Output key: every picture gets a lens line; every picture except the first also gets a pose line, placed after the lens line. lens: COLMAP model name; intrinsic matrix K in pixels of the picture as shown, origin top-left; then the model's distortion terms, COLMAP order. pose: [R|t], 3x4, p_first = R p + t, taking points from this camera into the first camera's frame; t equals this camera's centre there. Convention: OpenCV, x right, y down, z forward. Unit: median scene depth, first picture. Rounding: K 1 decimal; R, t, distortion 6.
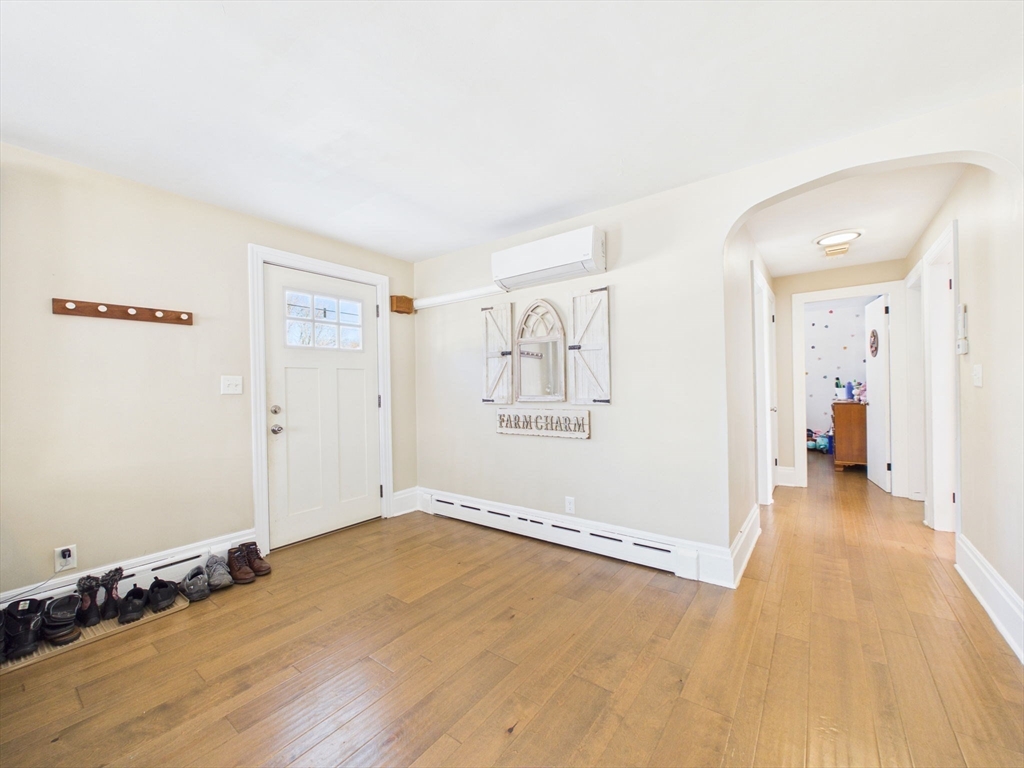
lens RADIAL K [[411.1, 0, 512.3], [0, 411.1, 384.6], [0, 0, 1]] dist [0.000439, -0.000028]
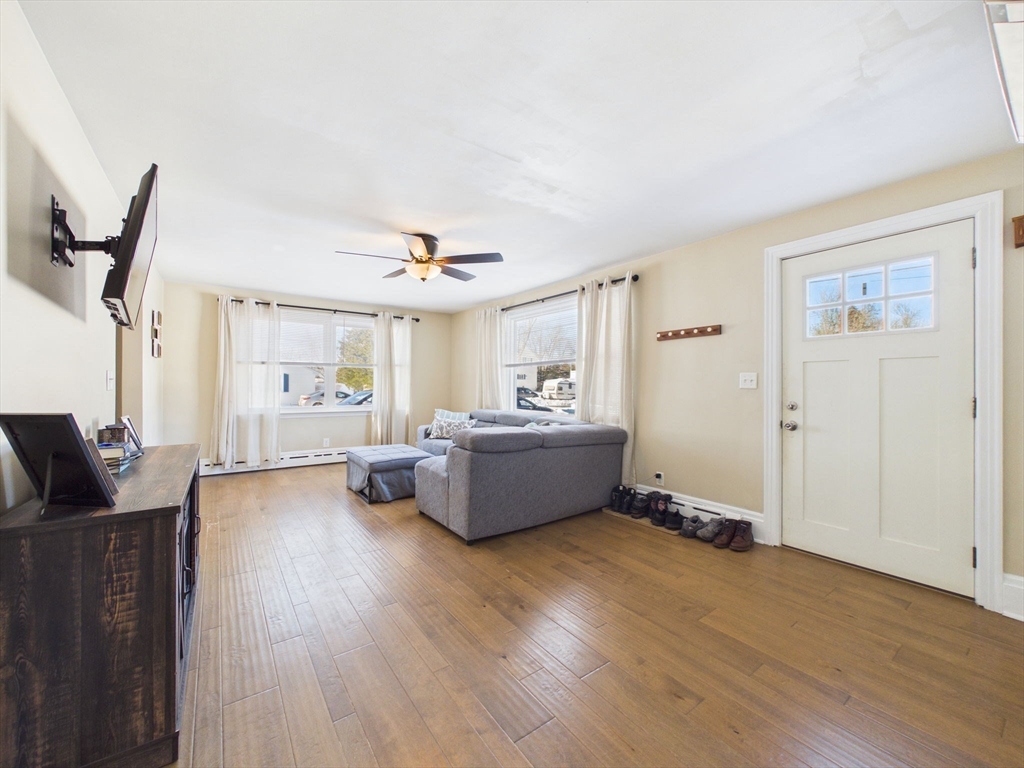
lens RADIAL K [[411.1, 0, 512.3], [0, 411.1, 384.6], [0, 0, 1]] dist [0.000439, -0.000028]
pose [[-0.298888, 0.014683, -0.954175, 0.552987], [0.005920, 0.999891, 0.013532, -0.007022], [0.954270, -0.001604, -0.298943, 0.655400]]
